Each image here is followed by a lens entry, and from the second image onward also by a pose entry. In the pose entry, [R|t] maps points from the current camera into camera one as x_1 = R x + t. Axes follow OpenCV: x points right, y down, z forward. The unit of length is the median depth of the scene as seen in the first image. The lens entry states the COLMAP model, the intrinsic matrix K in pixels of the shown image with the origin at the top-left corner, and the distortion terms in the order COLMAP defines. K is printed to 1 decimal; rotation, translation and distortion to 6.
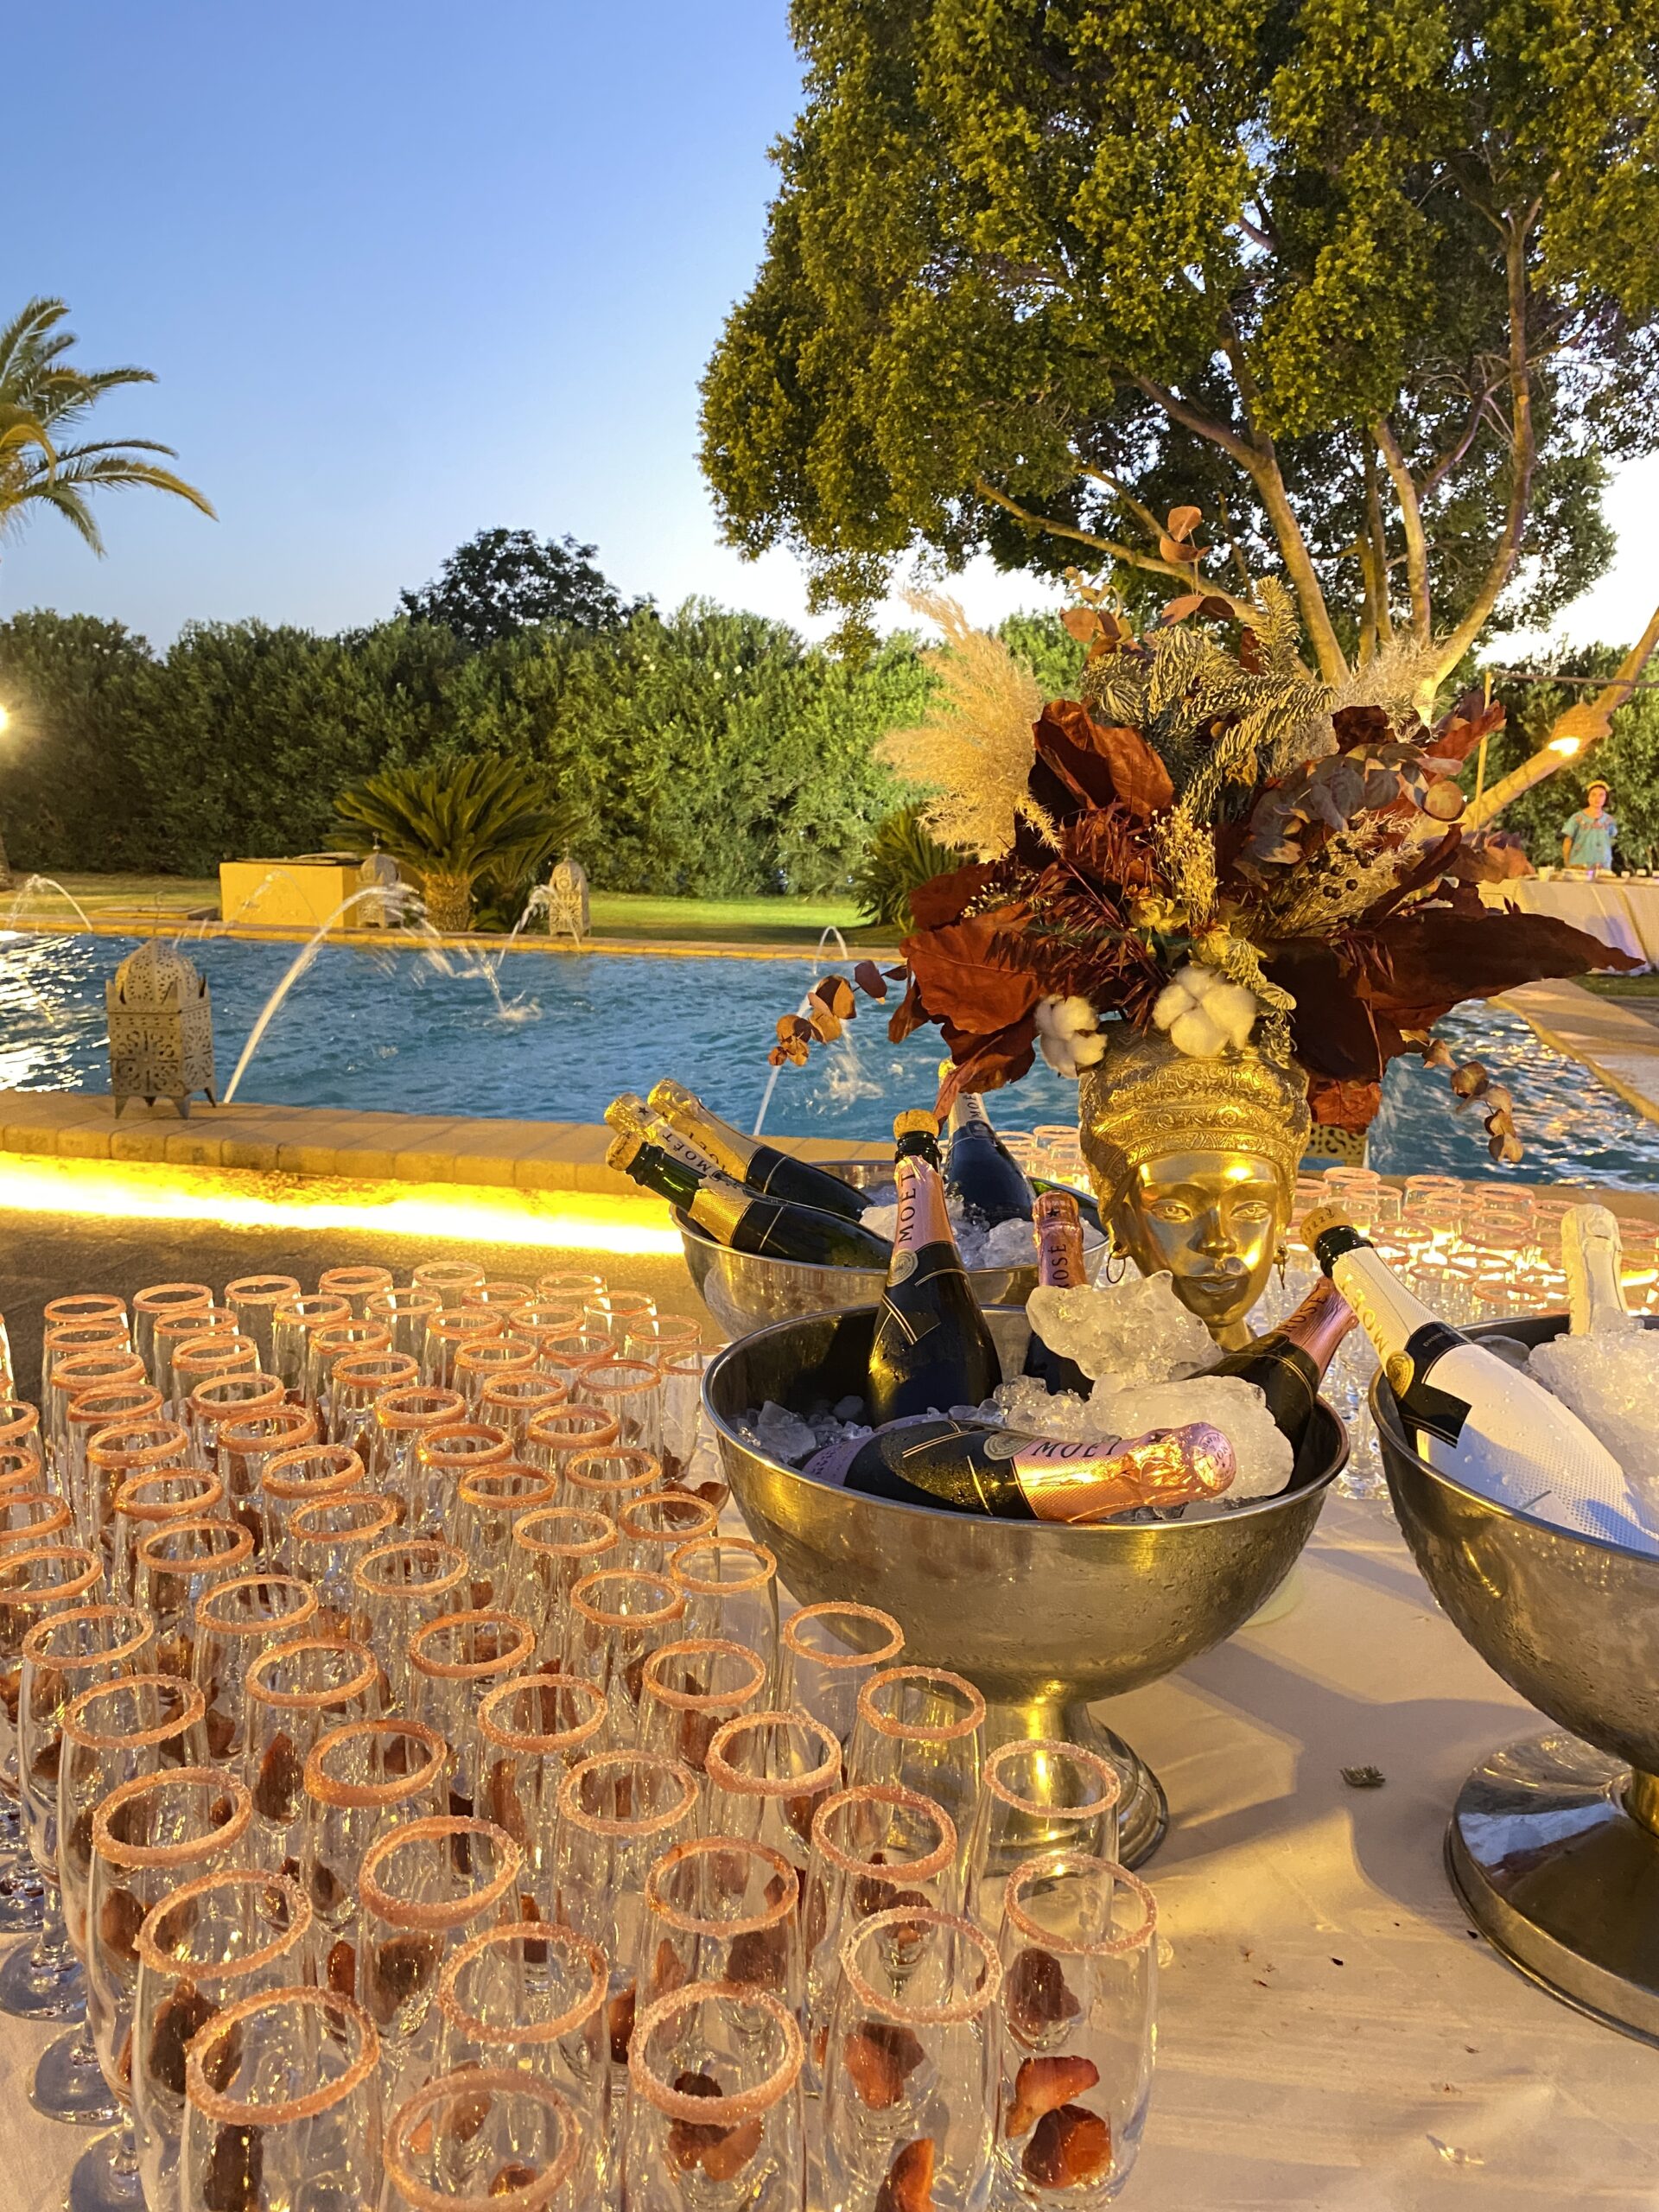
lens RADIAL K [[2258.9, 0, 829.5], [0, 2258.9, 1106.0], [0, 0, 1]] dist [0.431962, -1.316585]
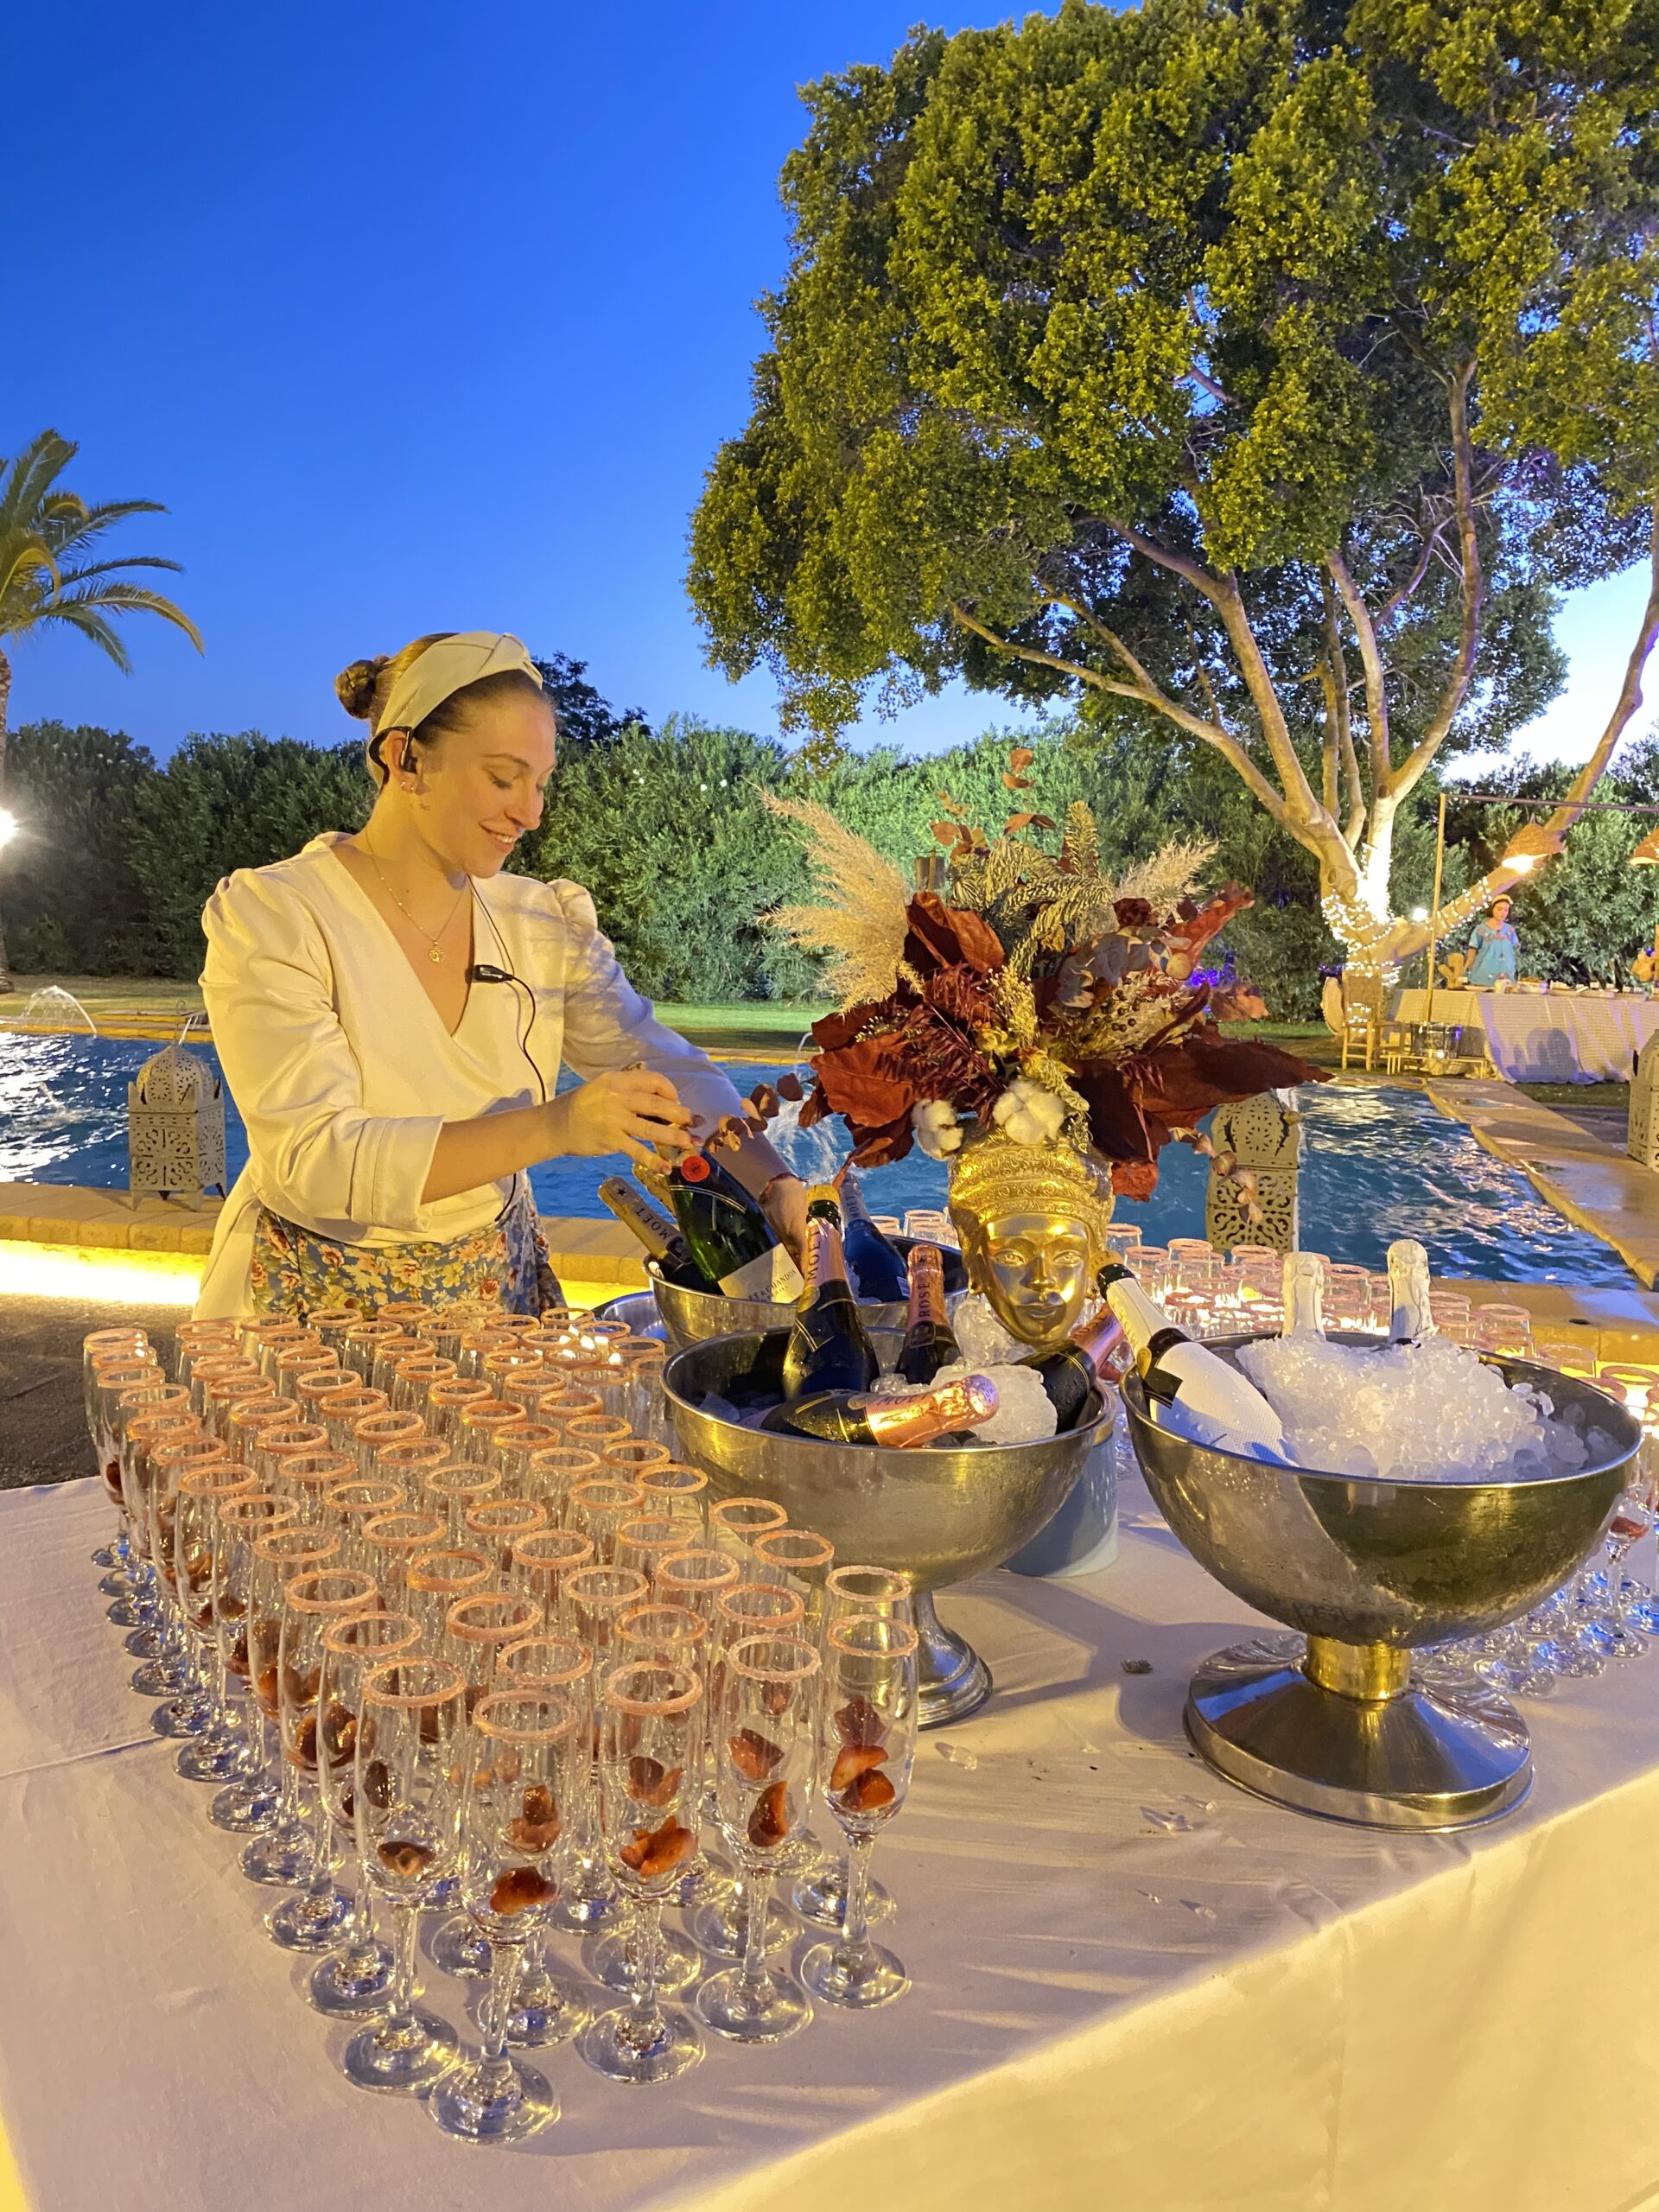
lens RADIAL K [[2258.9, 0, 829.5], [0, 2258.9, 1106.0], [0, 0, 1]] dist [0.431962, -1.316585]
pose [[0.999965, 0.004540, 0.006970, 0.032027], [-0.004235, 0.999055, -0.043248, 0.014397], [-0.007160, 0.043217, 0.999040, -0.357228]]
